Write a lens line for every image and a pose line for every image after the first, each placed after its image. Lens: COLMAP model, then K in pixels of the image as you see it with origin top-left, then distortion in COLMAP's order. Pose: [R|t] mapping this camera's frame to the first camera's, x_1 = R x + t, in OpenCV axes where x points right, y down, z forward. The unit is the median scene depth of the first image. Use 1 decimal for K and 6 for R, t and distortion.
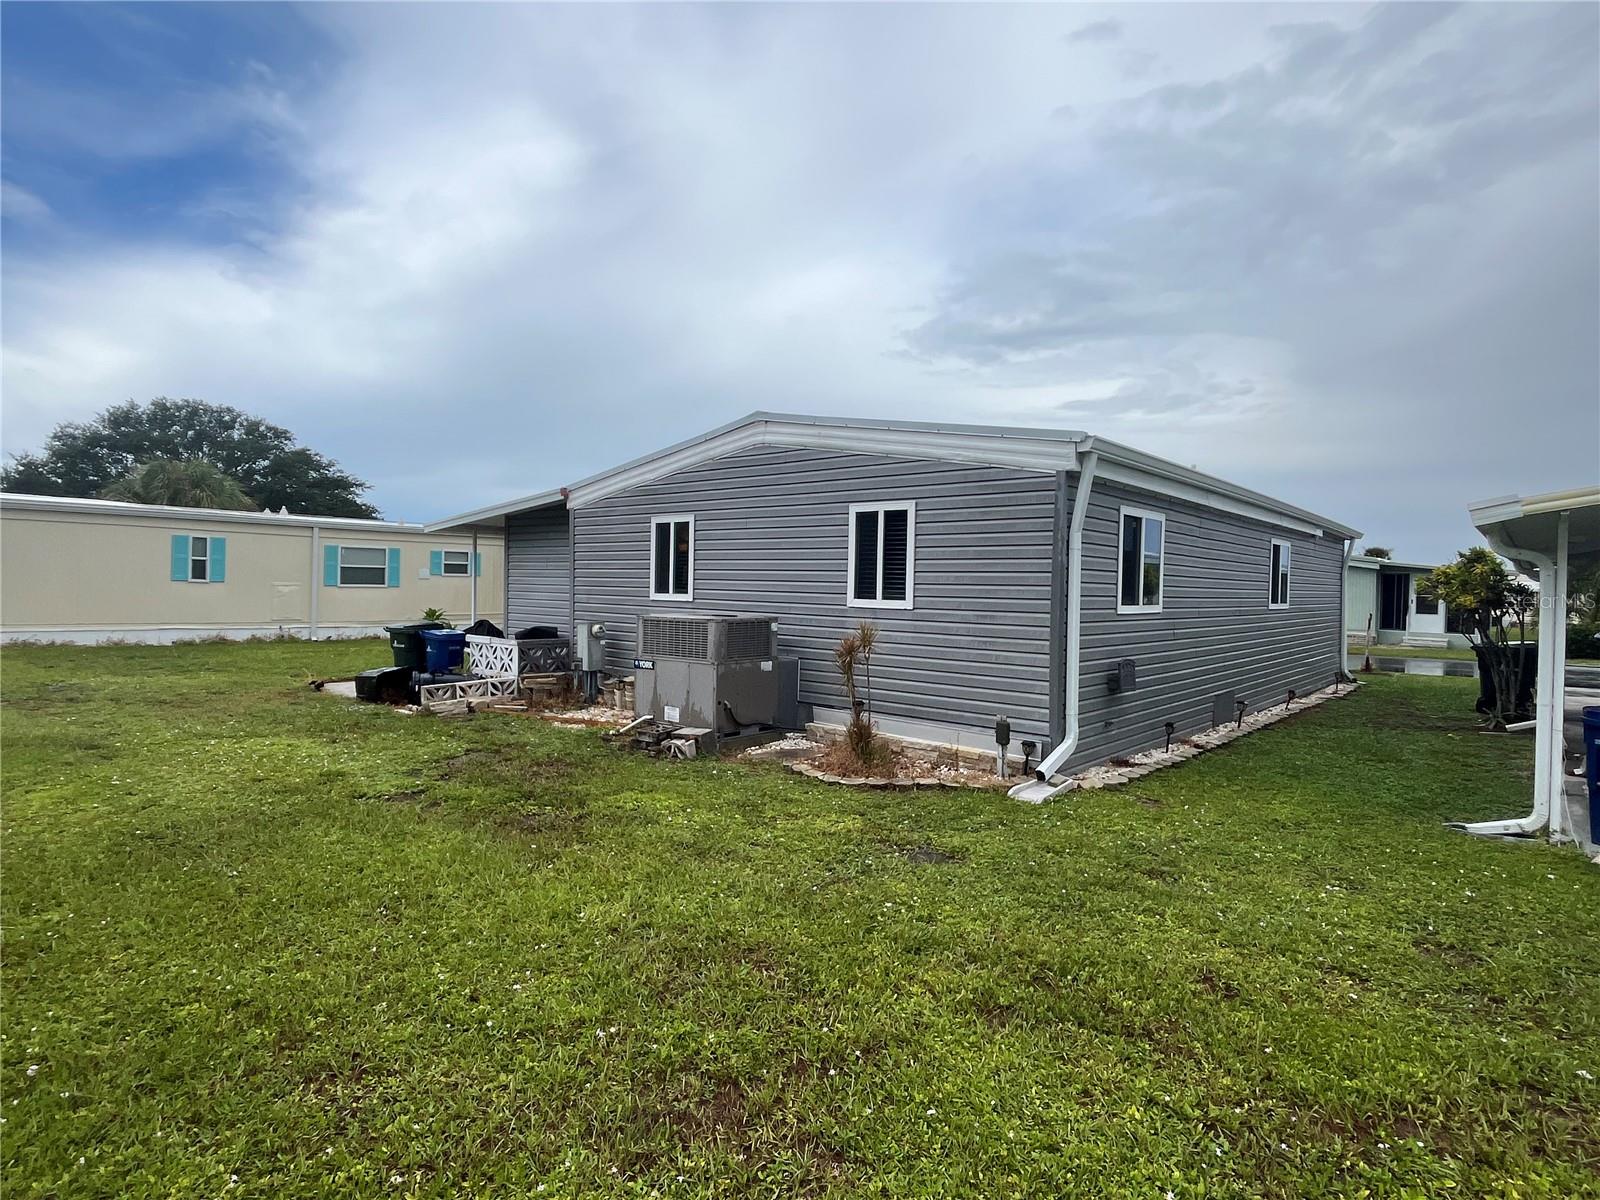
lens RADIAL K [[861.7, 0, 801.7], [0, 861.7, 596.8], [0, 0, 1]] dist [-0.003160, -0.000230]
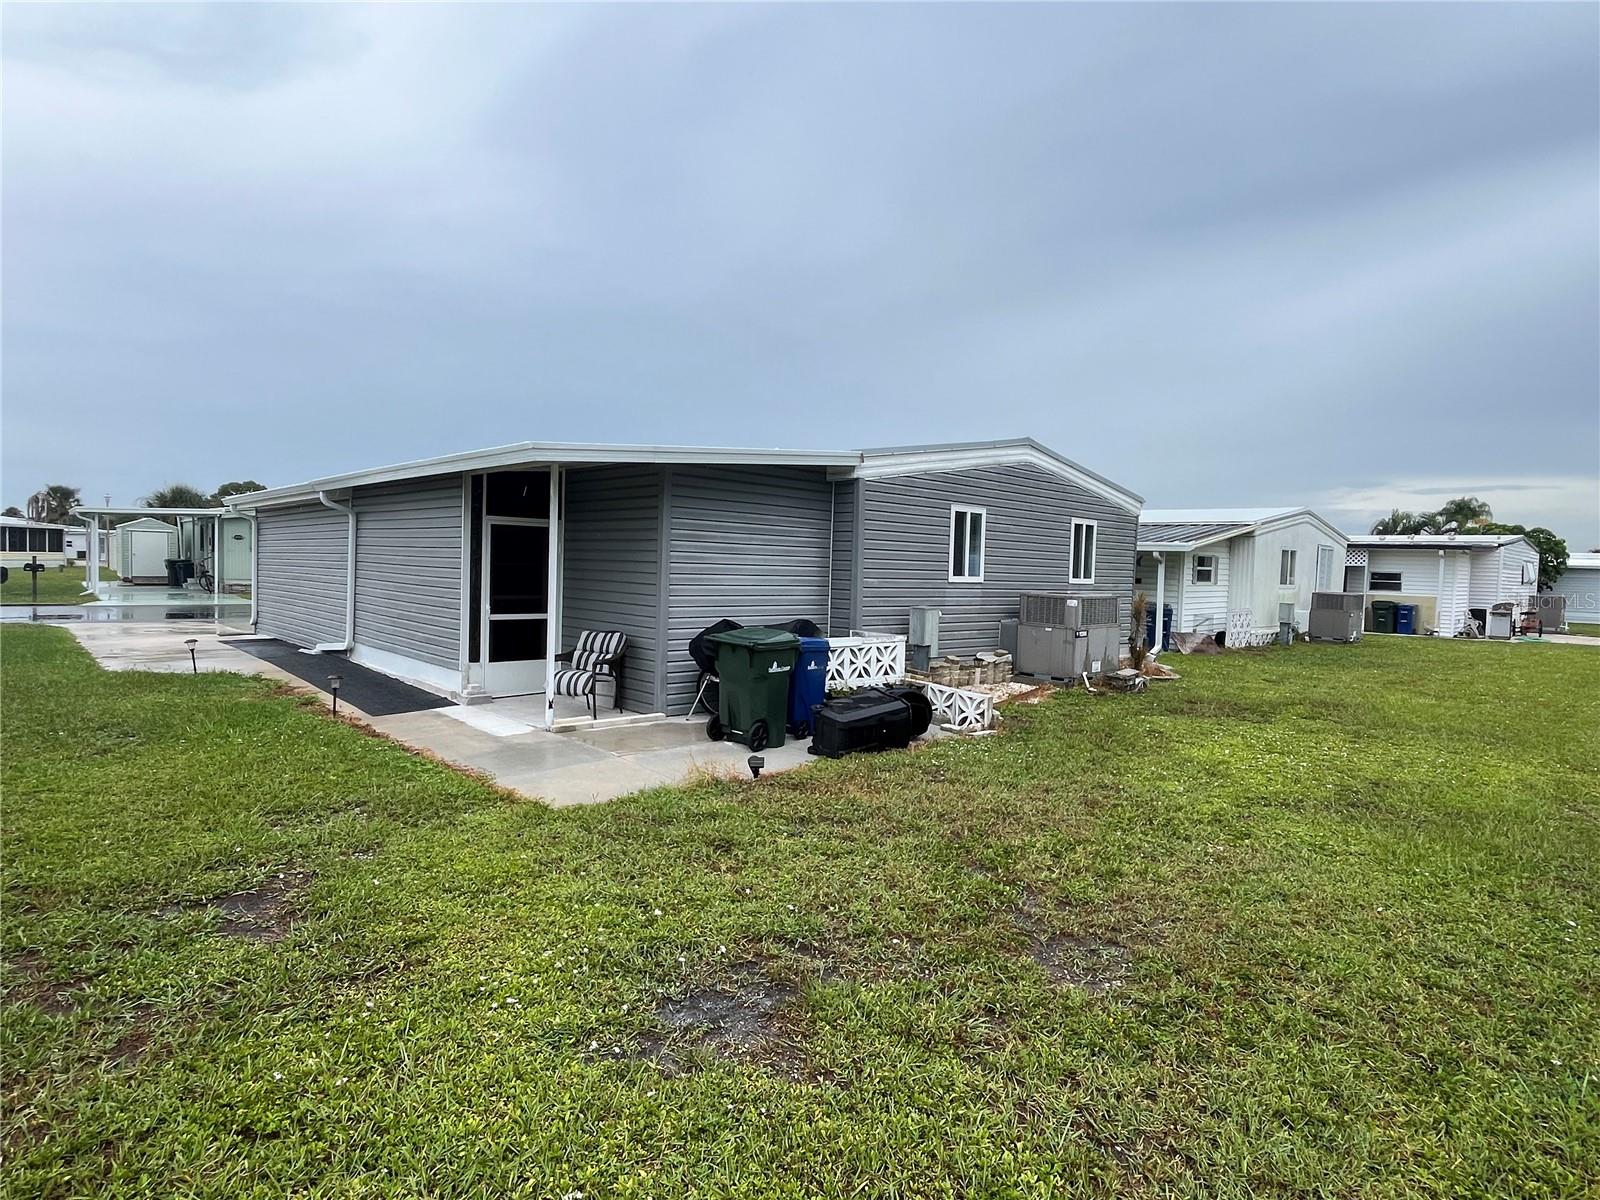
lens RADIAL K [[861.7, 0, 801.0], [0, 861.7, 602.8], [0, 0, 1]] dist [-0.003160, -0.000230]
pose [[0.102452, -0.060430, 0.992901, -1.302218], [-0.017762, 0.997883, 0.062566, -0.035873], [-0.994579, -0.024046, 0.101162, 1.114752]]
